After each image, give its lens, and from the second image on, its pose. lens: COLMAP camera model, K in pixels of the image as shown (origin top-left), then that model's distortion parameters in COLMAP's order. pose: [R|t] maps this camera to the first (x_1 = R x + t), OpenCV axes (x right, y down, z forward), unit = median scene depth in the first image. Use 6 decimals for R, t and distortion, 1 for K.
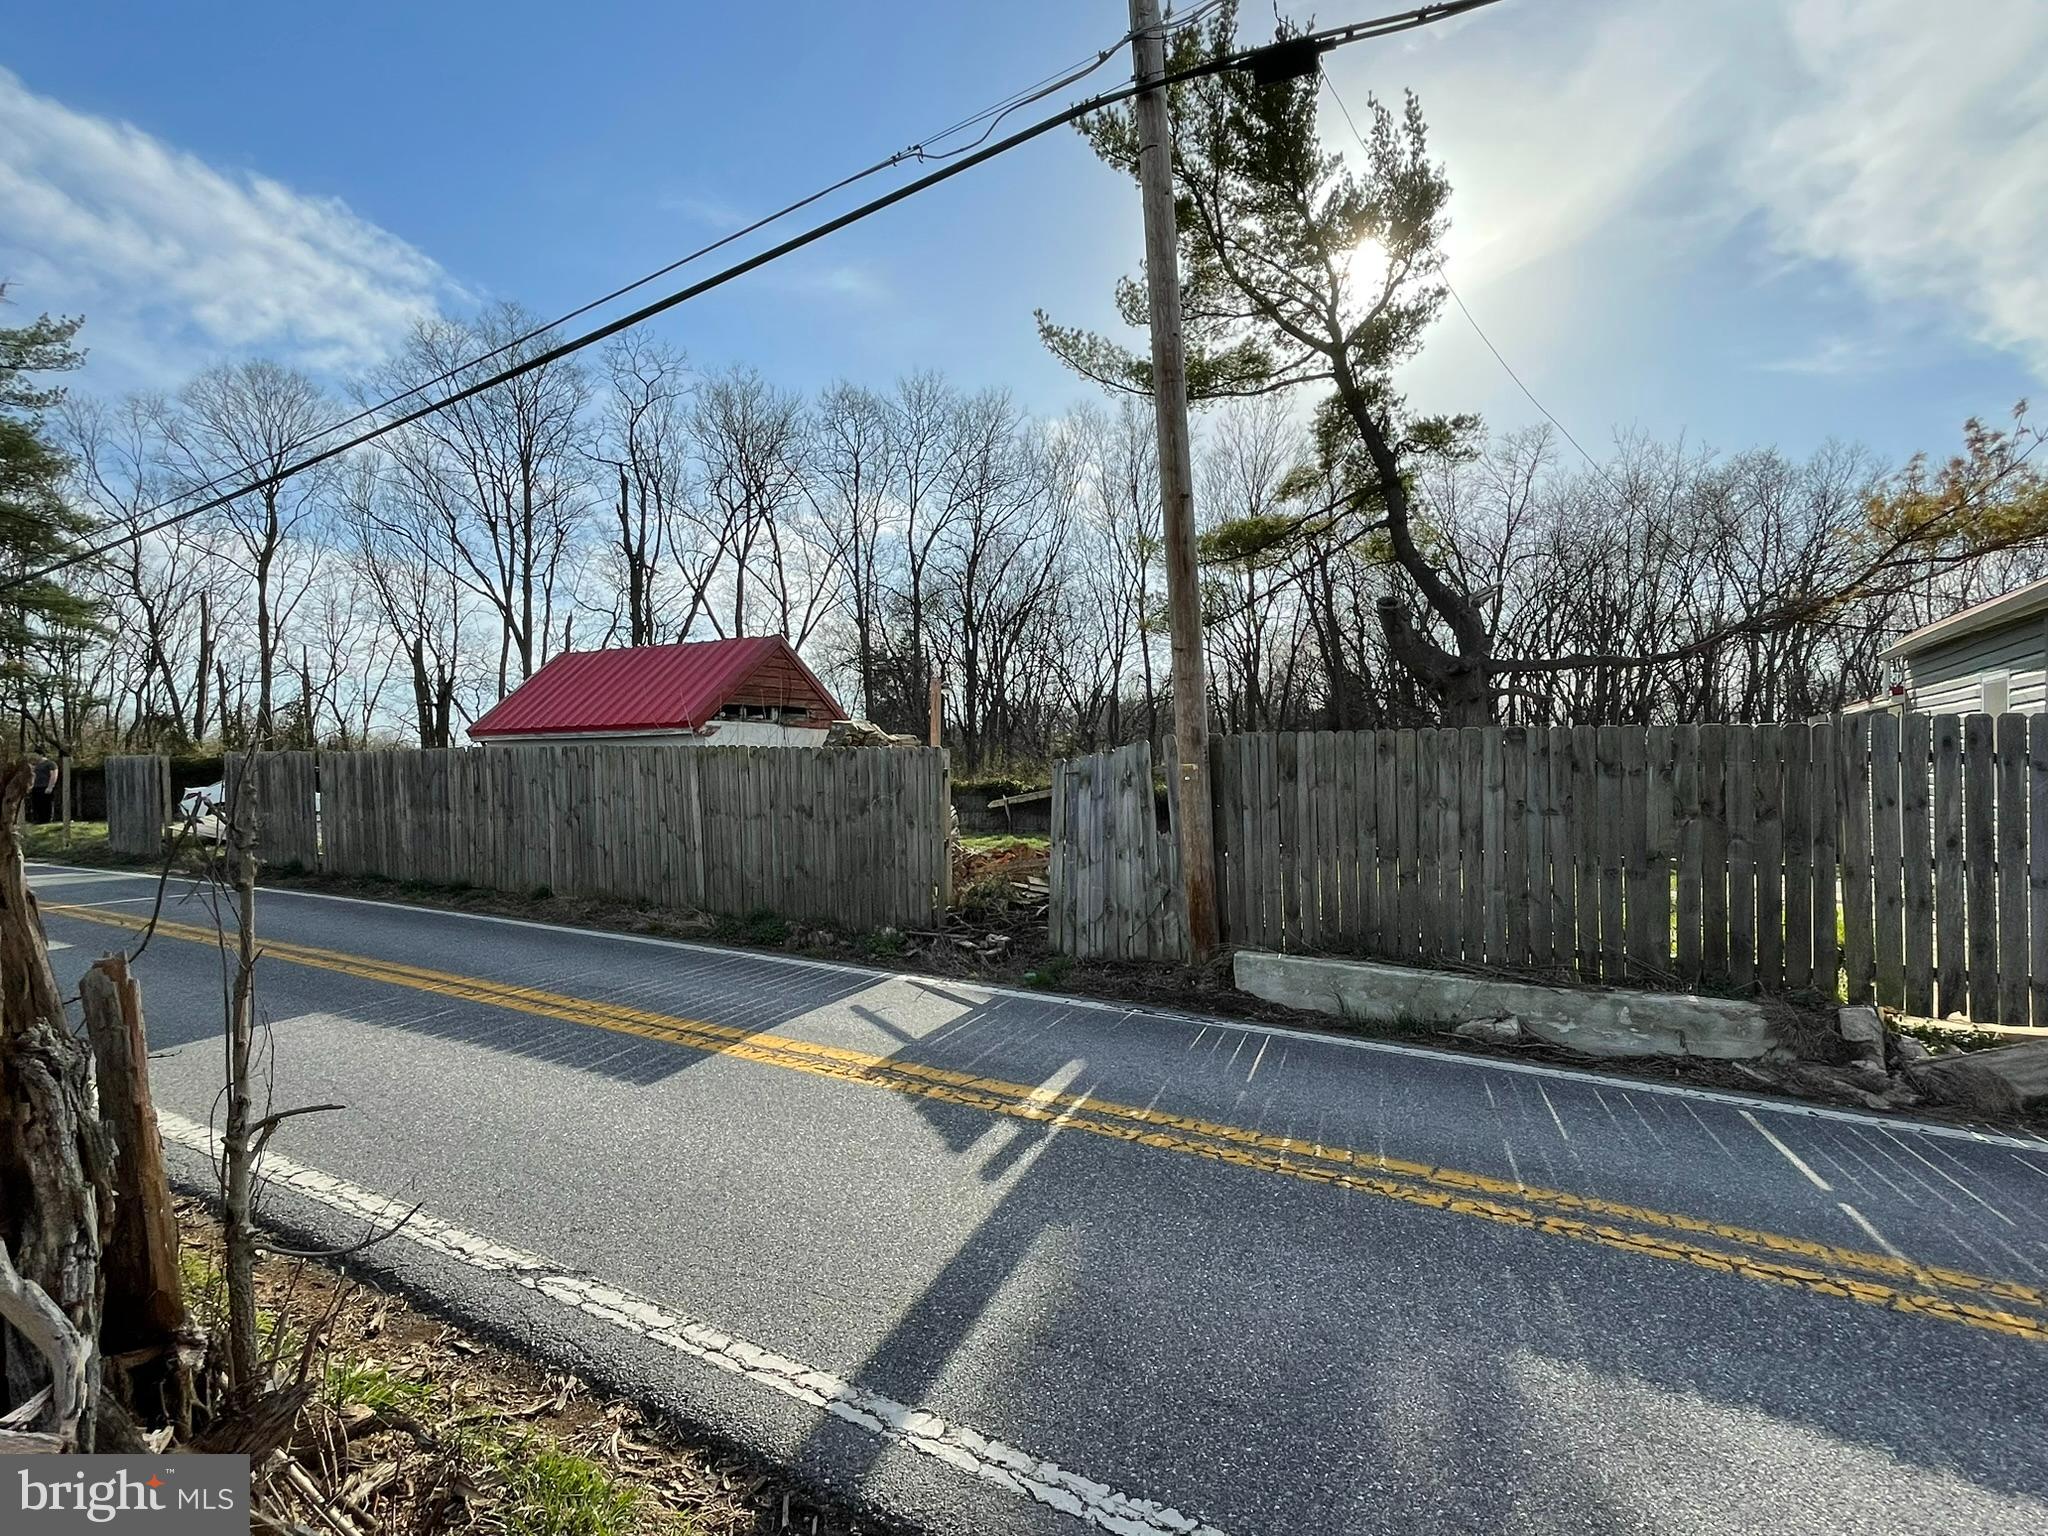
lens RADIAL K [[1072.7, 0, 1020.1], [0, 1072.7, 767.2], [0, 0, 1]] dist [-0.003410, -0.001118]
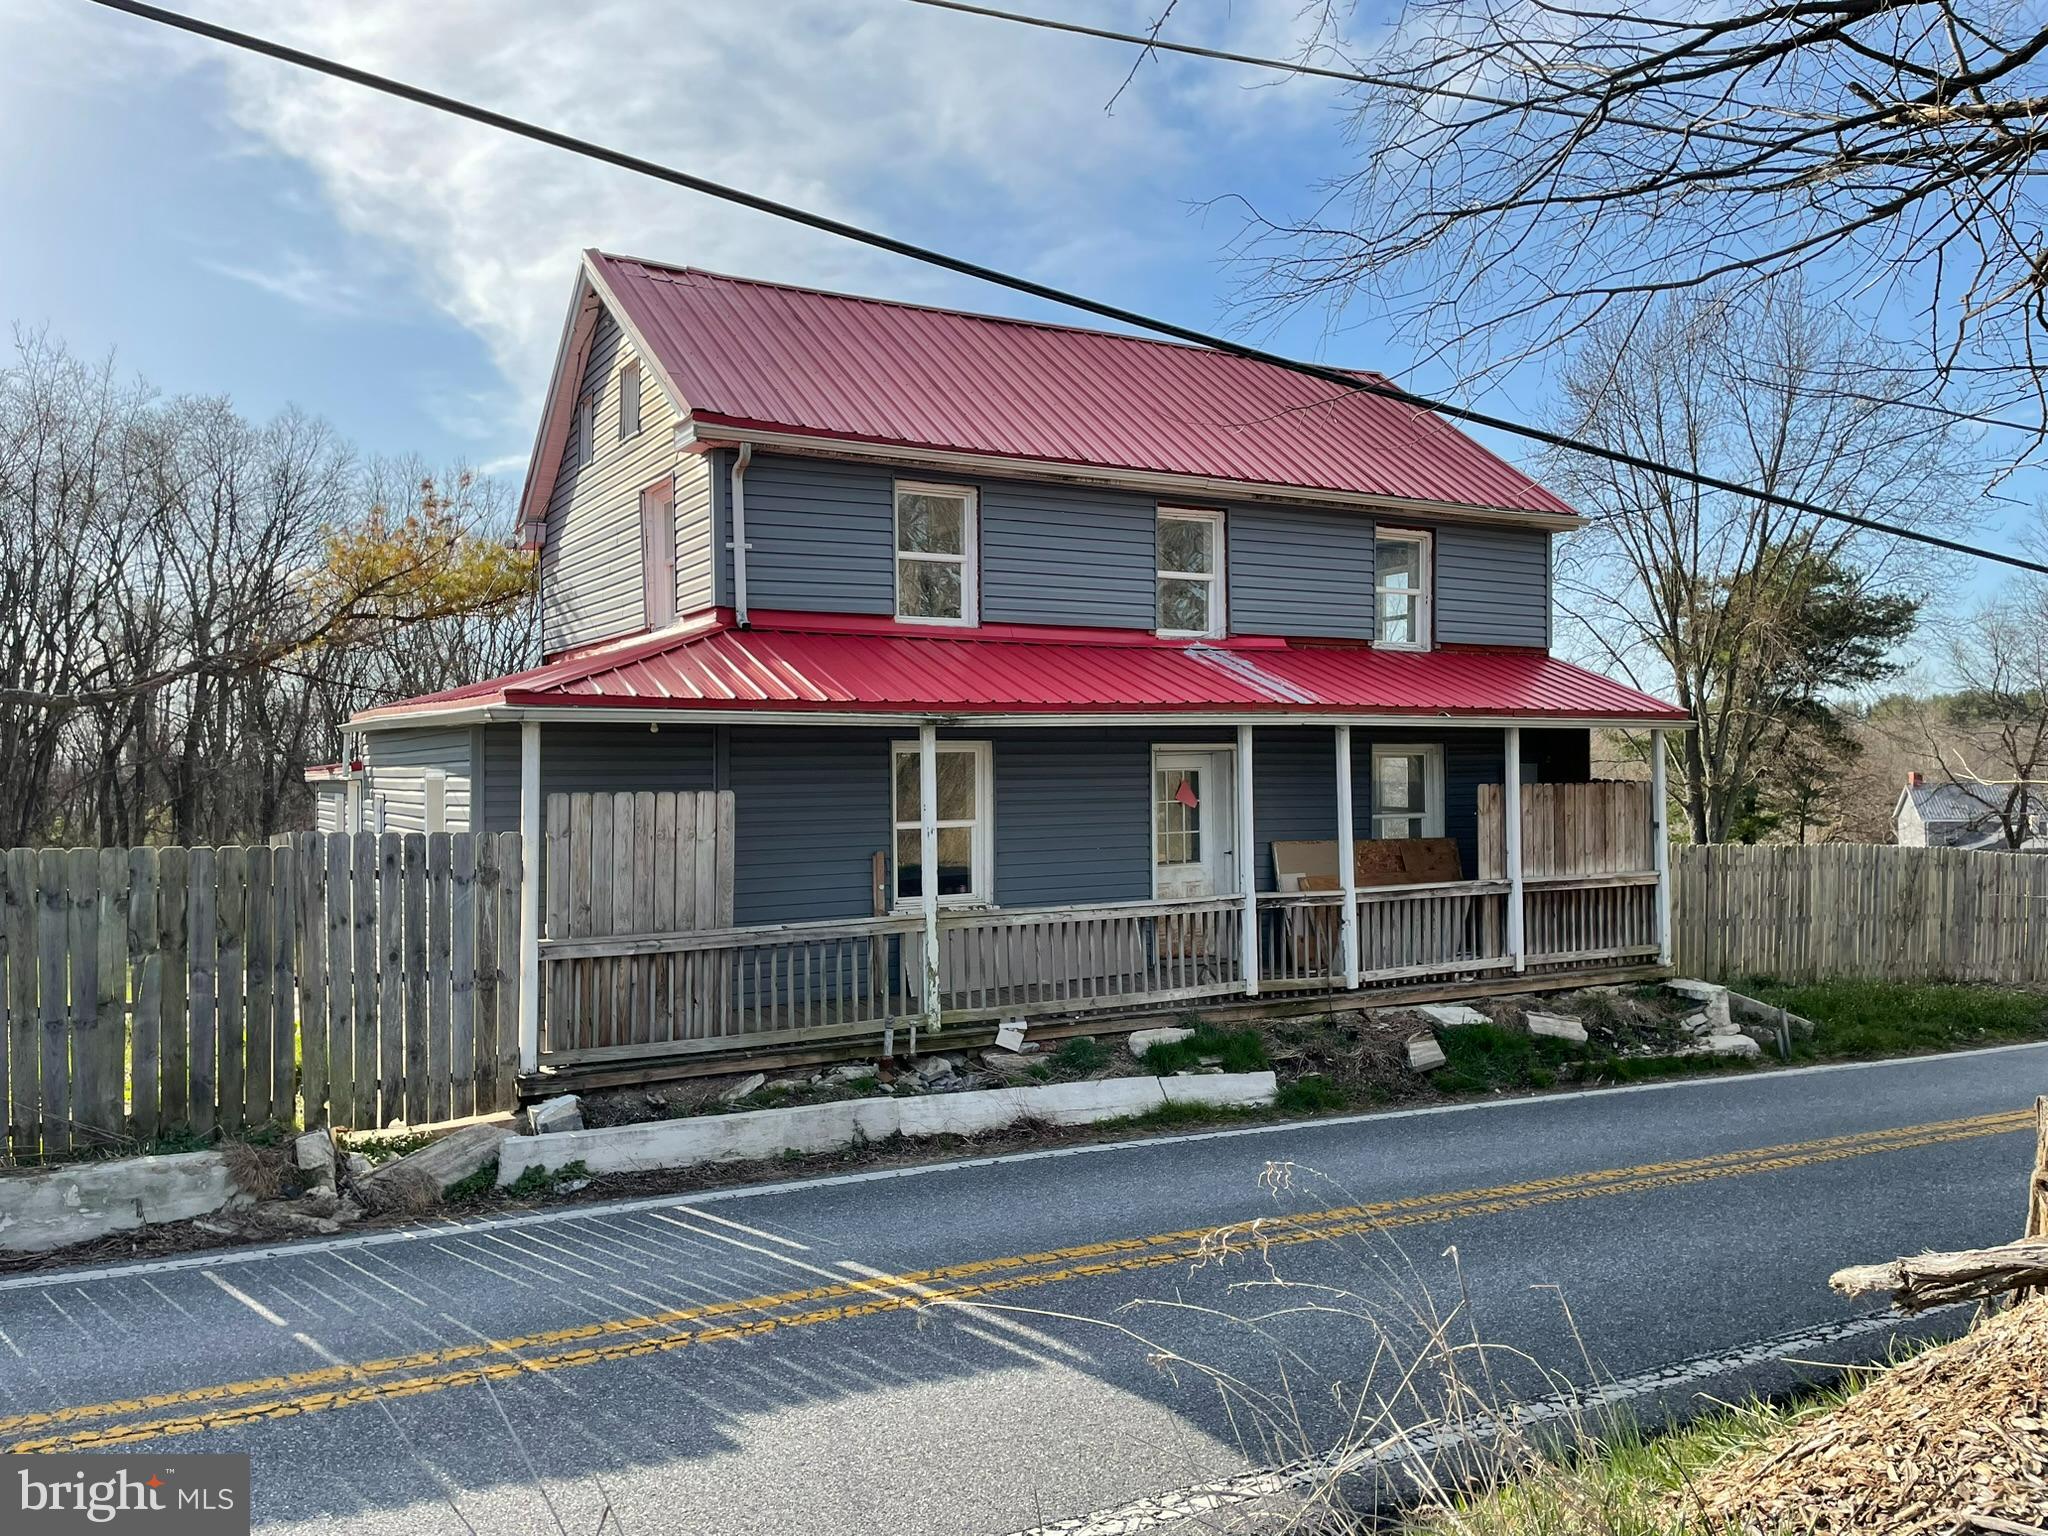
lens RADIAL K [[1591.8, 0, 1038.0], [0, 1591.8, 730.3], [0, 0, 1]] dist [0.080661, -0.102644]
pose [[0.470093, 0.020577, 0.882377, -0.163206], [0.007514, 0.999599, -0.027313, -0.073469], [-0.882585, 0.019470, 0.469749, -0.216494]]
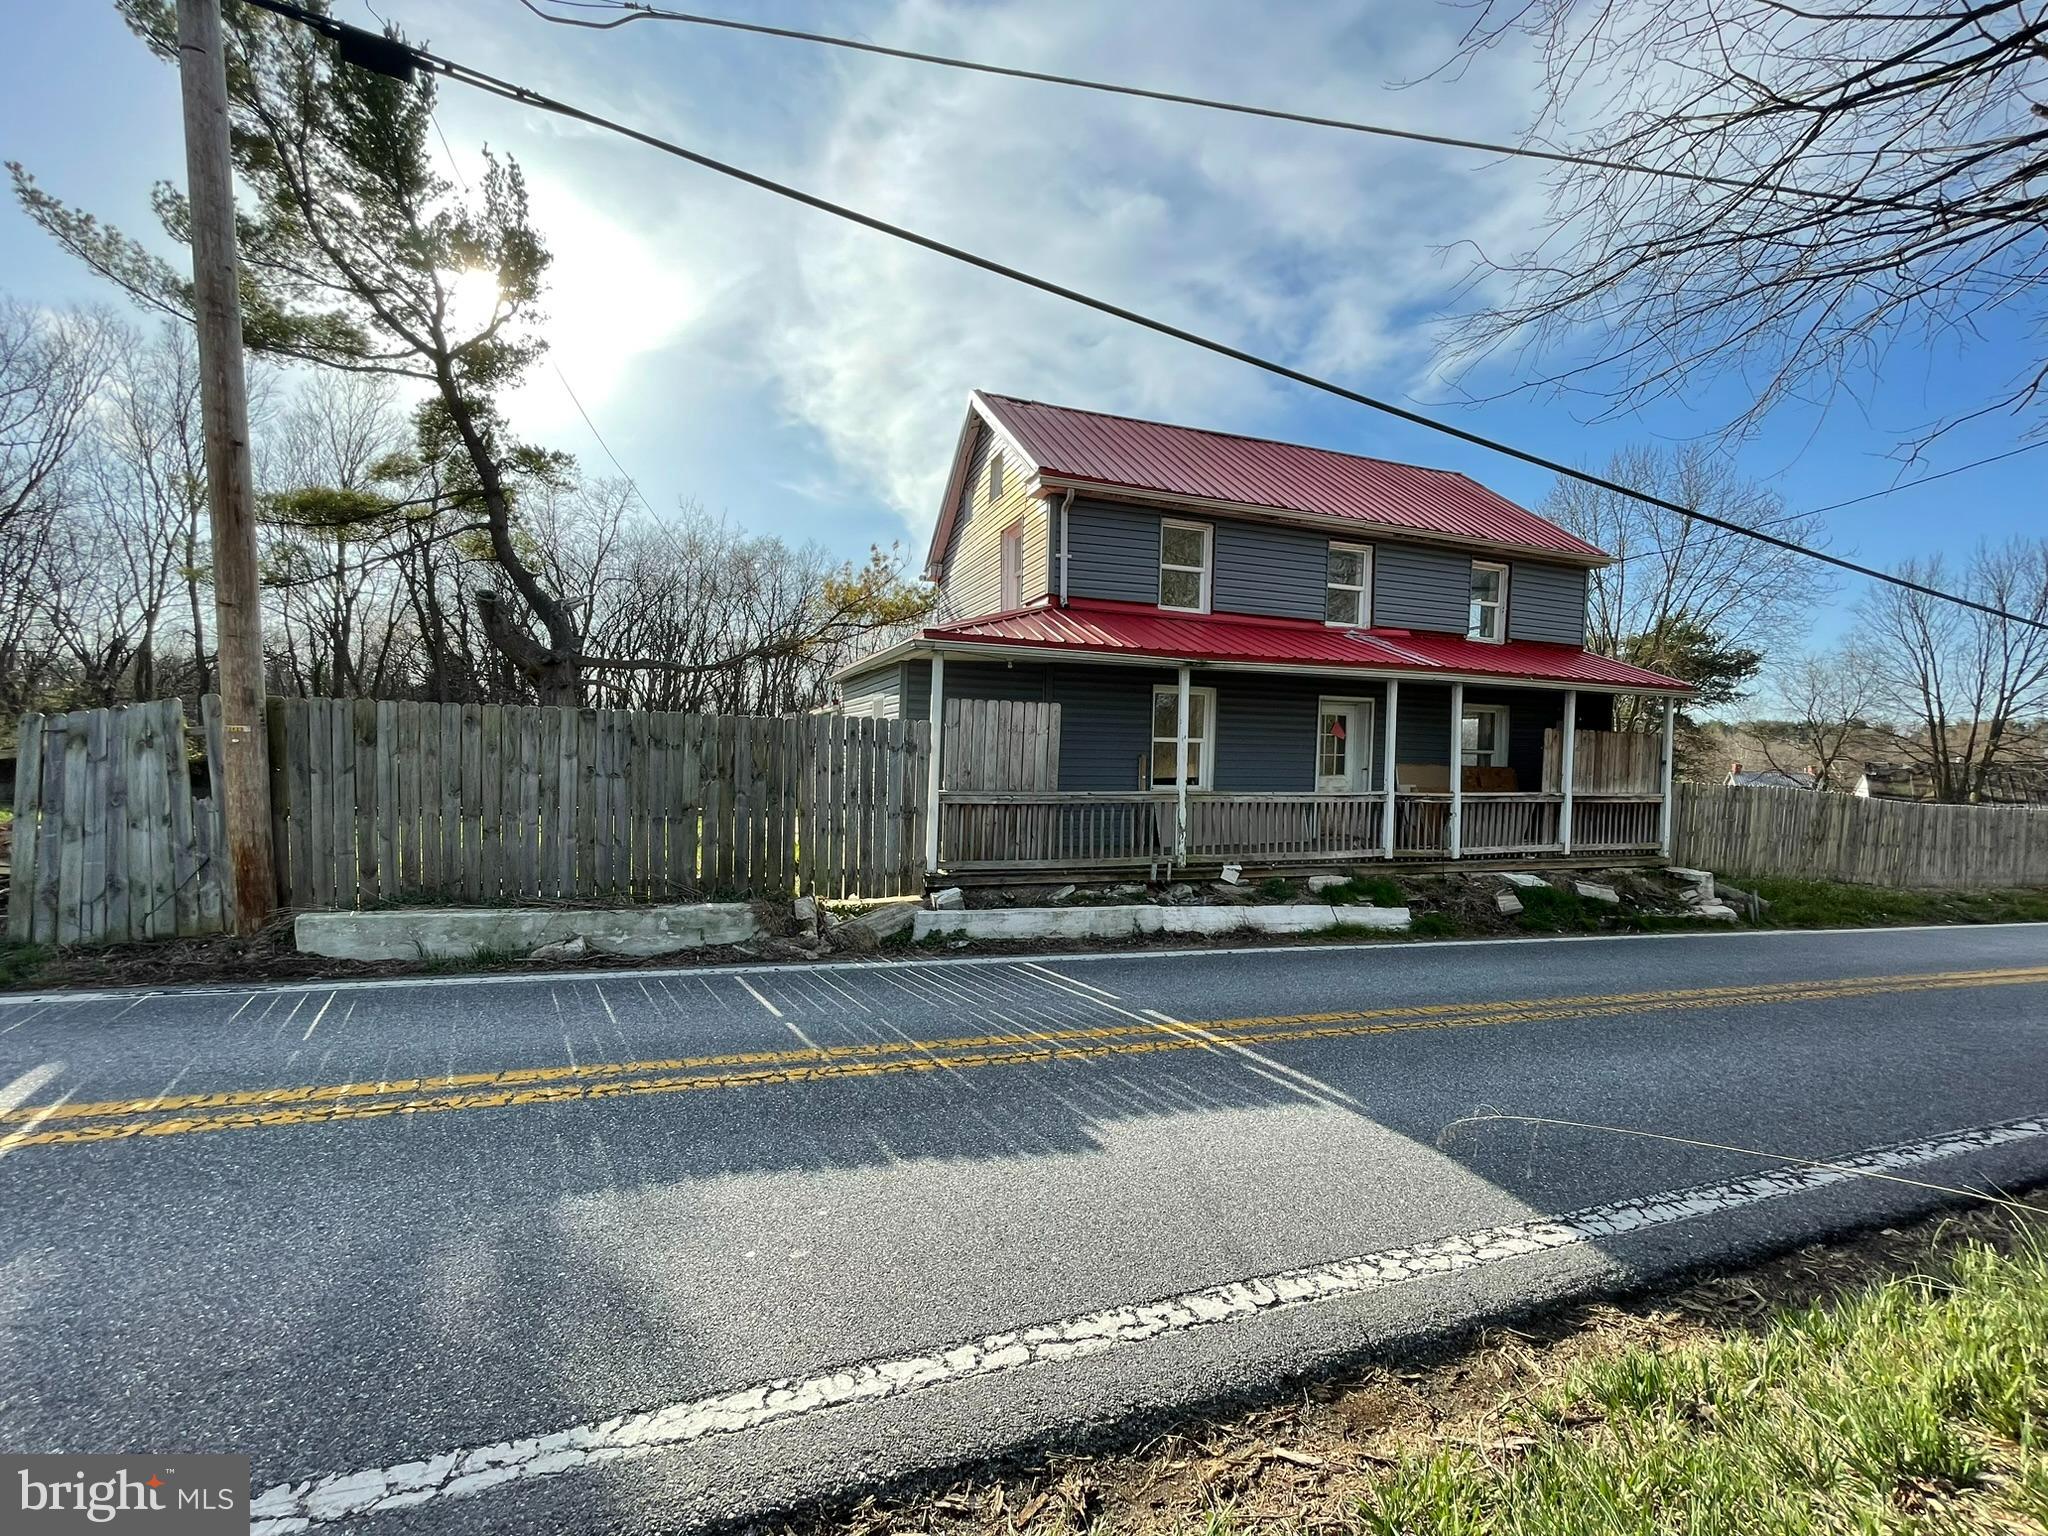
lens RADIAL K [[823.5, 0, 1026.9], [0, 823.5, 766.0], [0, 0, 1]] dist [-0.007225, 0.000942]
pose [[0.615208, 0.010084, 0.788300, 0.014122], [-0.030567, 0.999471, 0.011070, 0.003015], [-0.787772, -0.030906, 0.615191, -0.005894]]
